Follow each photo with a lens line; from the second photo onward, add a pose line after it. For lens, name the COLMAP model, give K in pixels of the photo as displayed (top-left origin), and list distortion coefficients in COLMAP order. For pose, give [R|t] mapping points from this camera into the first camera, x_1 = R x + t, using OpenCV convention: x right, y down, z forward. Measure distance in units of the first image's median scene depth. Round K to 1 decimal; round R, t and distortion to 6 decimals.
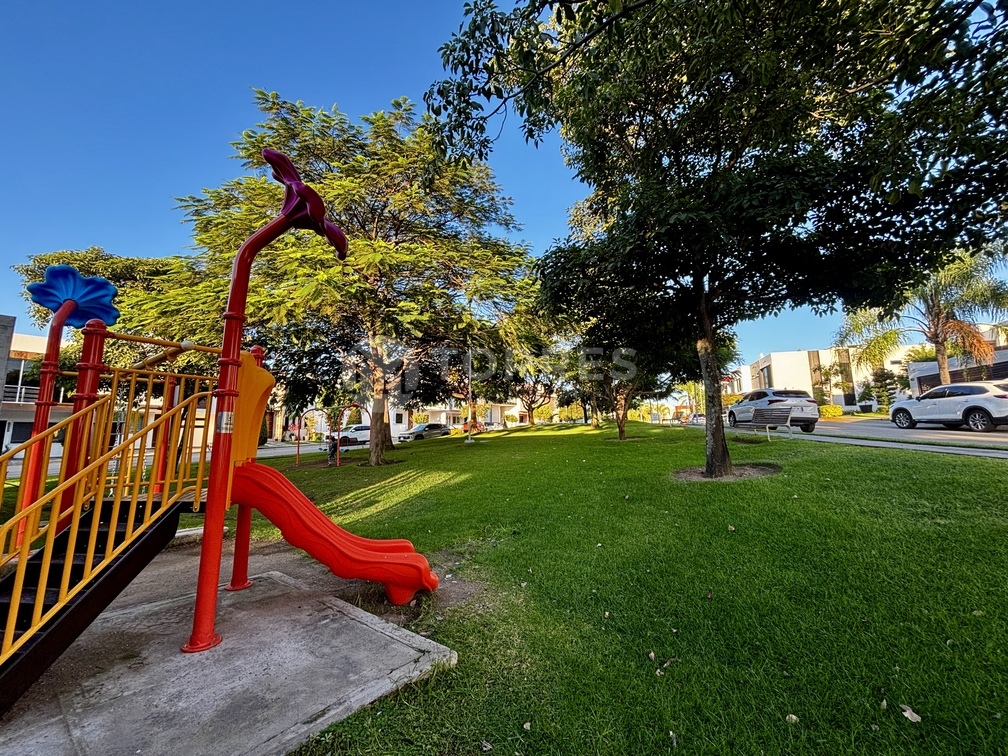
lens RADIAL K [[408.1, 0, 506.0], [0, 408.1, 376.3], [0, 0, 1]] dist [0.000094, -0.000103]
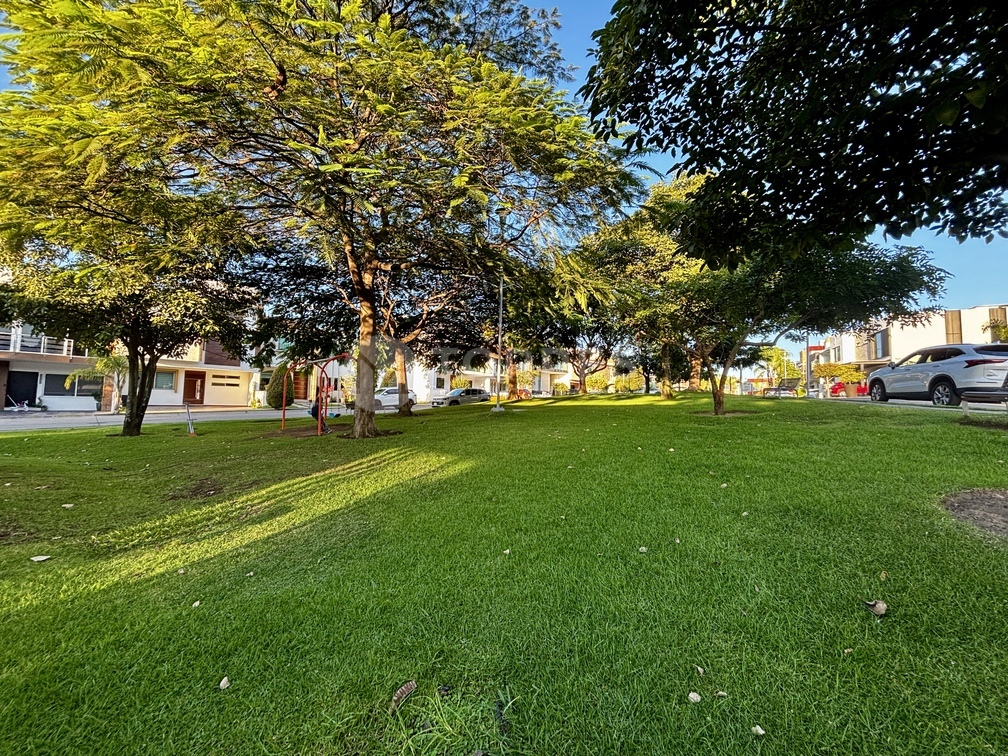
lens RADIAL K [[408.1, 0, 505.7], [0, 408.1, 376.8], [0, 0, 1]] dist [0.000094, -0.000103]
pose [[0.991252, 0.025256, -0.129547, 0.011227], [-0.015455, 0.996980, 0.076108, 0.021382], [0.131078, -0.073440, 0.988648, 0.133796]]
